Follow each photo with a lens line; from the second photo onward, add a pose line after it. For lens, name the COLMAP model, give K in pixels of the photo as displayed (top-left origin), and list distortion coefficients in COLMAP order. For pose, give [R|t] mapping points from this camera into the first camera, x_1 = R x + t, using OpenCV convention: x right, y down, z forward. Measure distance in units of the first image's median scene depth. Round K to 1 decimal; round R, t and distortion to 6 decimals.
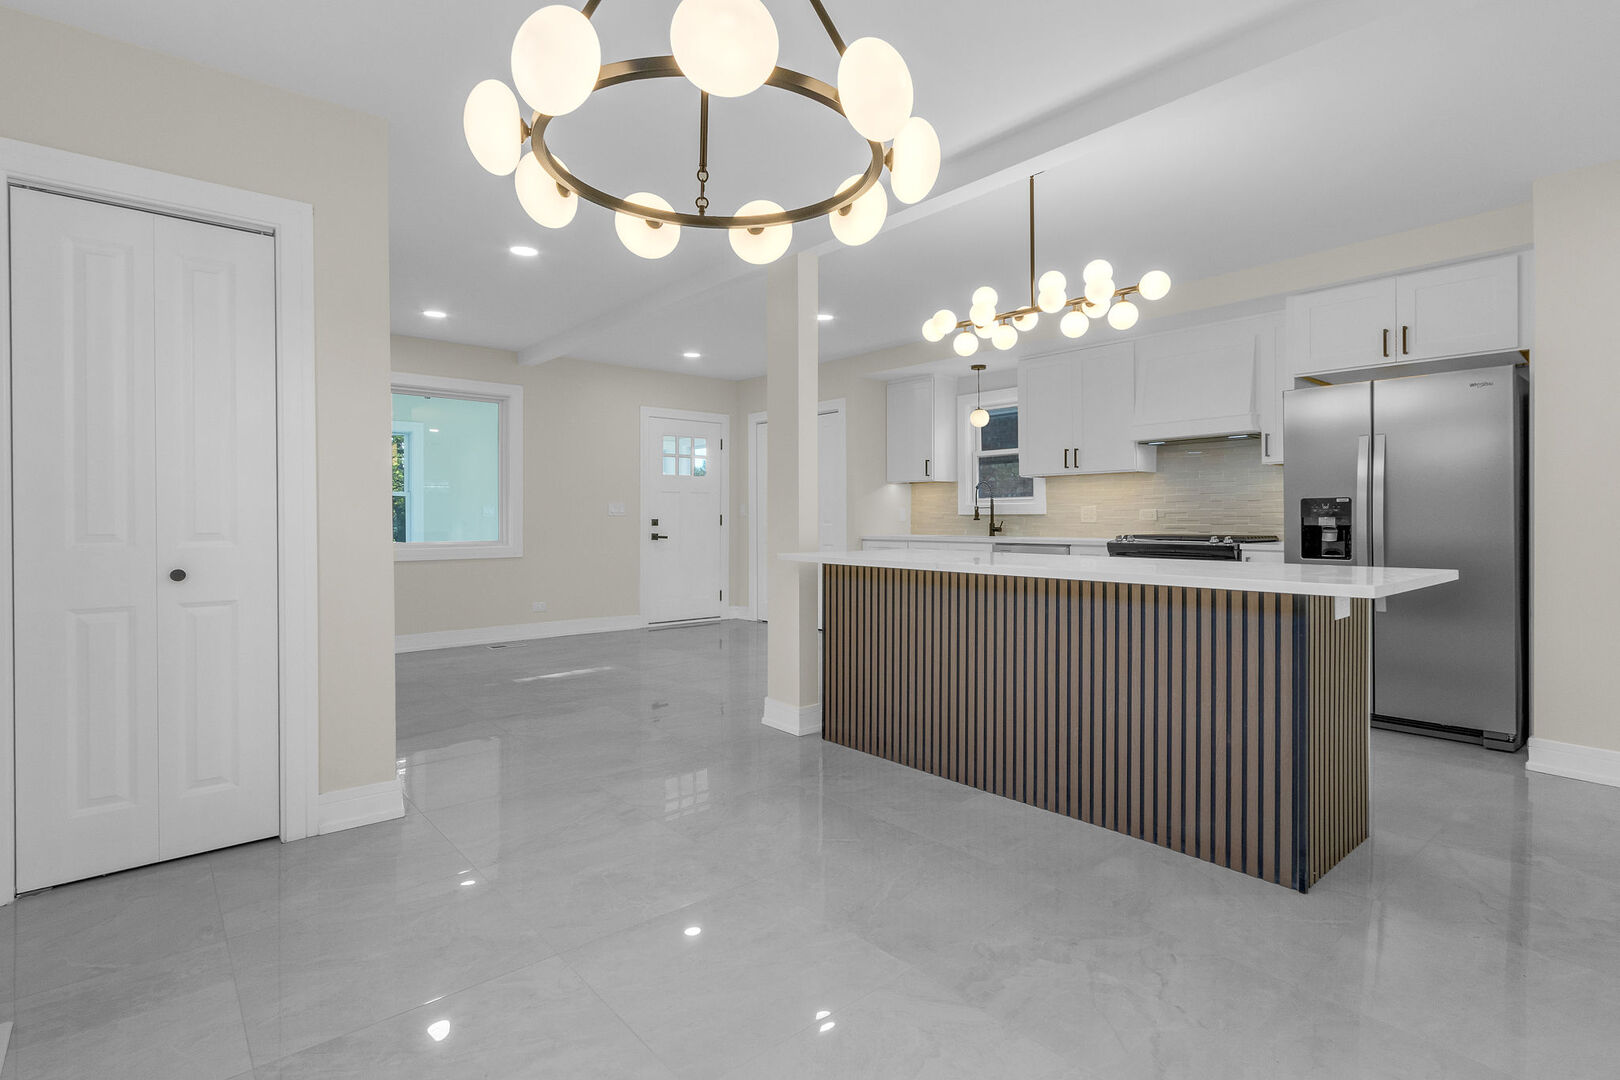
lens RADIAL K [[796.7, 0, 805.6], [0, 796.7, 526.6], [0, 0, 1]] dist [0.003117, -0.000167]
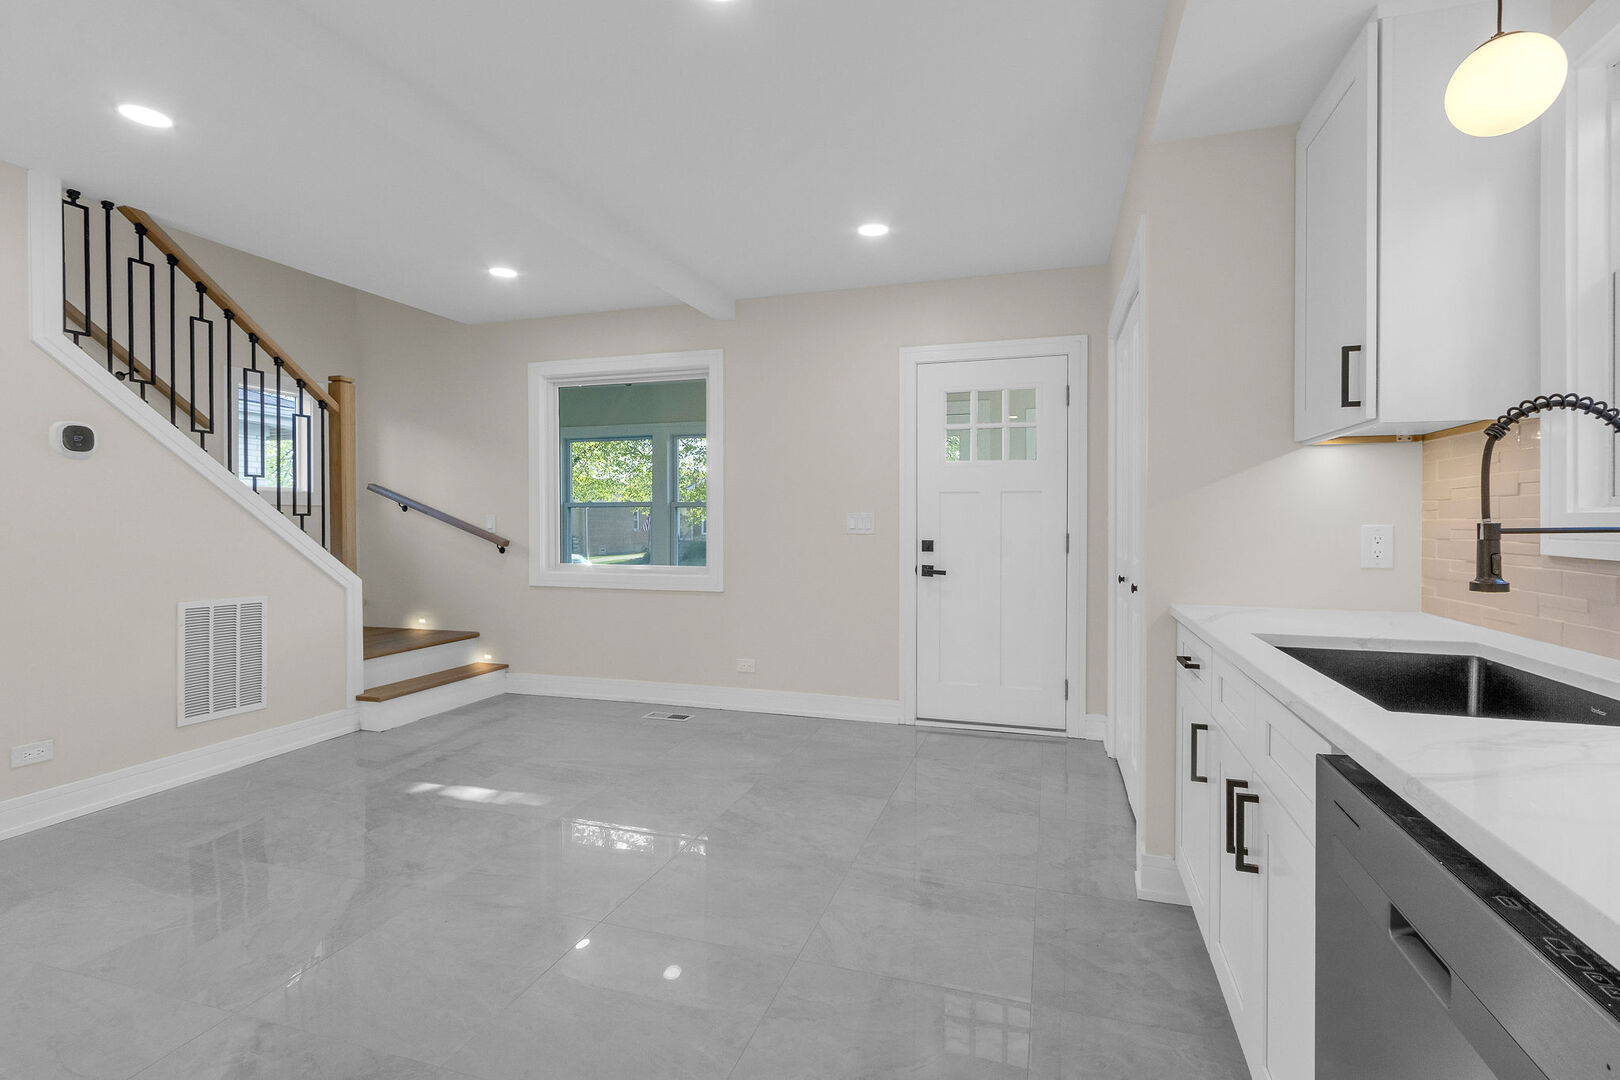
lens RADIAL K [[781.0, 0, 858.9], [0, 781.0, 532.9], [0, 0, 1]] dist [0.002887, 0.000144]
pose [[0.553935, 0.015081, -0.832423, 0.329336], [-0.009686, 0.999885, 0.011669, -0.026989], [0.832504, 0.001599, 0.554017, 0.838062]]
